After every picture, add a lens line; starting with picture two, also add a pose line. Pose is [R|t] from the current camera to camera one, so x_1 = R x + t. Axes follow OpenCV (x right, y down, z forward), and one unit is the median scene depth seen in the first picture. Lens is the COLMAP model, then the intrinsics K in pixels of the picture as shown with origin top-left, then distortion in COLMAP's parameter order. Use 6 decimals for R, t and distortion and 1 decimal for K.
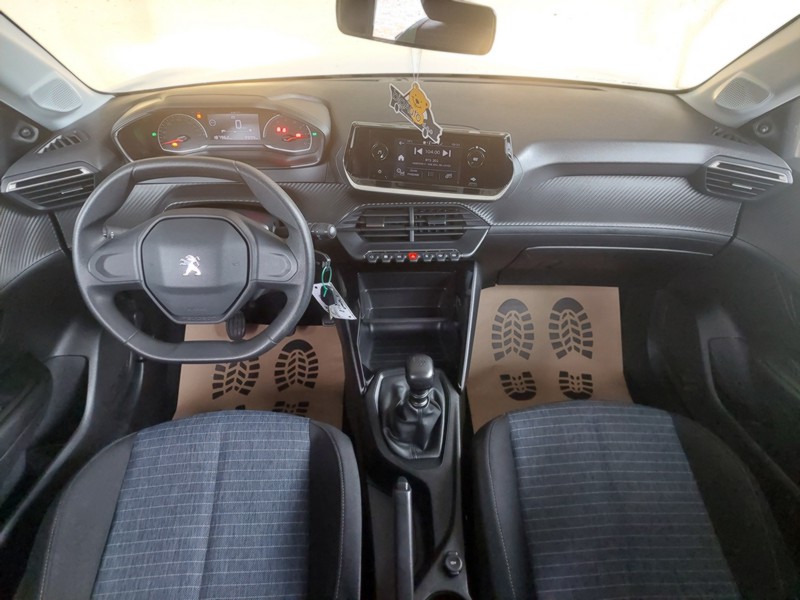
lens RADIAL K [[558.8, 0, 412.0], [0, 558.8, 294.3], [0, 0, 1]] dist [0.040706, -0.025580]
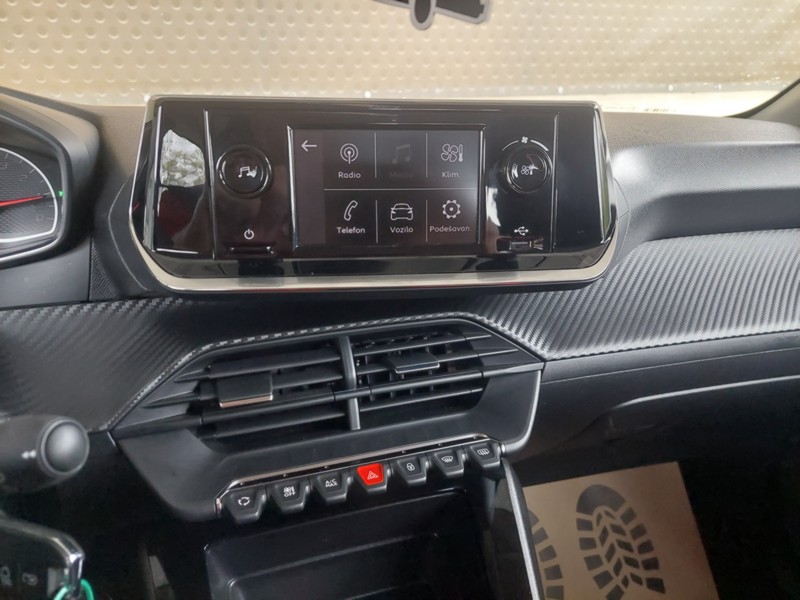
lens RADIAL K [[558.8, 0, 402.9], [0, 558.8, 300.7], [0, 0, 1]] dist [0.040706, -0.025580]
pose [[0.965671, -0.099030, 0.240152, -0.049863], [0.164272, 0.948962, -0.269232, -0.072653], [-0.201233, 0.299440, 0.932653, 0.640578]]
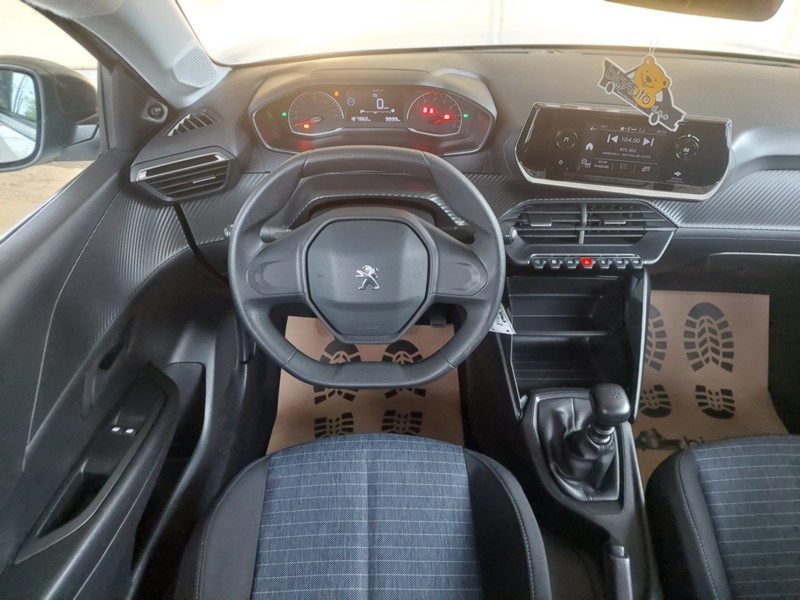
lens RADIAL K [[558.8, 0, 406.9], [0, 558.8, 291.2], [0, 0, 1]] dist [0.040706, -0.025580]
pose [[0.998951, 0.026152, -0.037588, -0.235213], [-0.024724, 0.998974, 0.037953, -0.048906], [0.038542, -0.036984, 0.998572, 0.132627]]
